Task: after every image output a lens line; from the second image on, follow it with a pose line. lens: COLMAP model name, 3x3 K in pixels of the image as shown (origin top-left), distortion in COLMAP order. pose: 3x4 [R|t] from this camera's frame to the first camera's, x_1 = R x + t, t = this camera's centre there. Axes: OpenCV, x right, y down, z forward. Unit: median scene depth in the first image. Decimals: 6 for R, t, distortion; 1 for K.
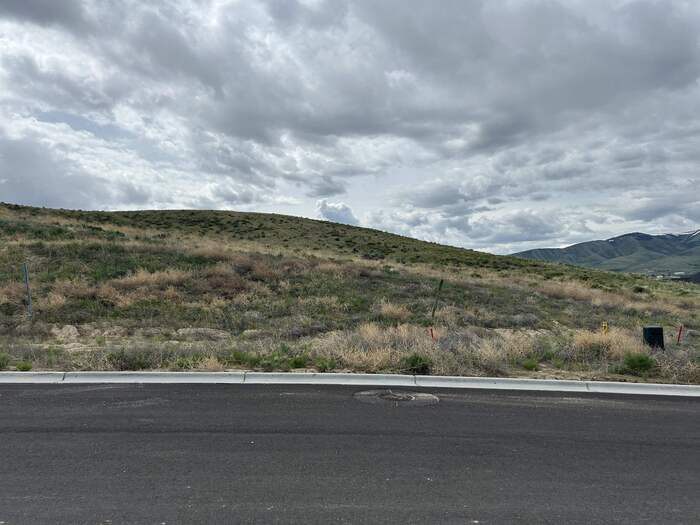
lens RADIAL K [[524.5, 0, 350.0], [0, 524.5, 262.5], [0, 0, 1]] dist [0.110344, -0.159156]
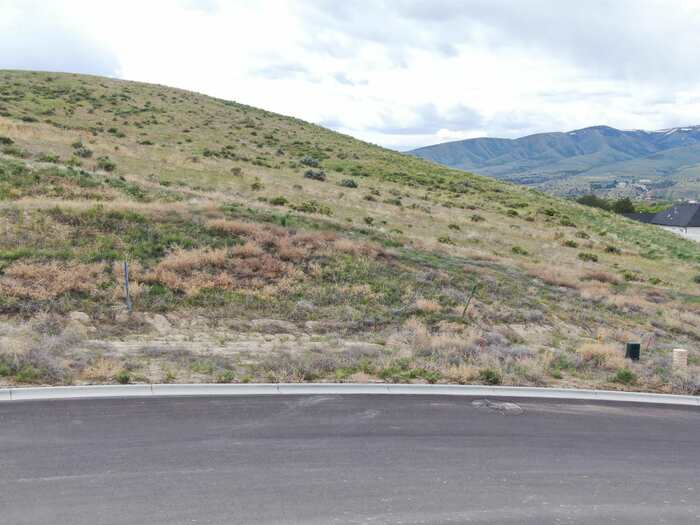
lens RADIAL K [[725.8, 0, 350.0], [0, 725.8, 262.5], [0, 0, 1]] dist [0.003430, -0.015061]
pose [[0.983728, 0.040241, 0.175100, -0.172575], [-0.069752, 0.983688, 0.165809, -0.118817], [-0.165571, -0.175325, 0.970488, -0.234485]]
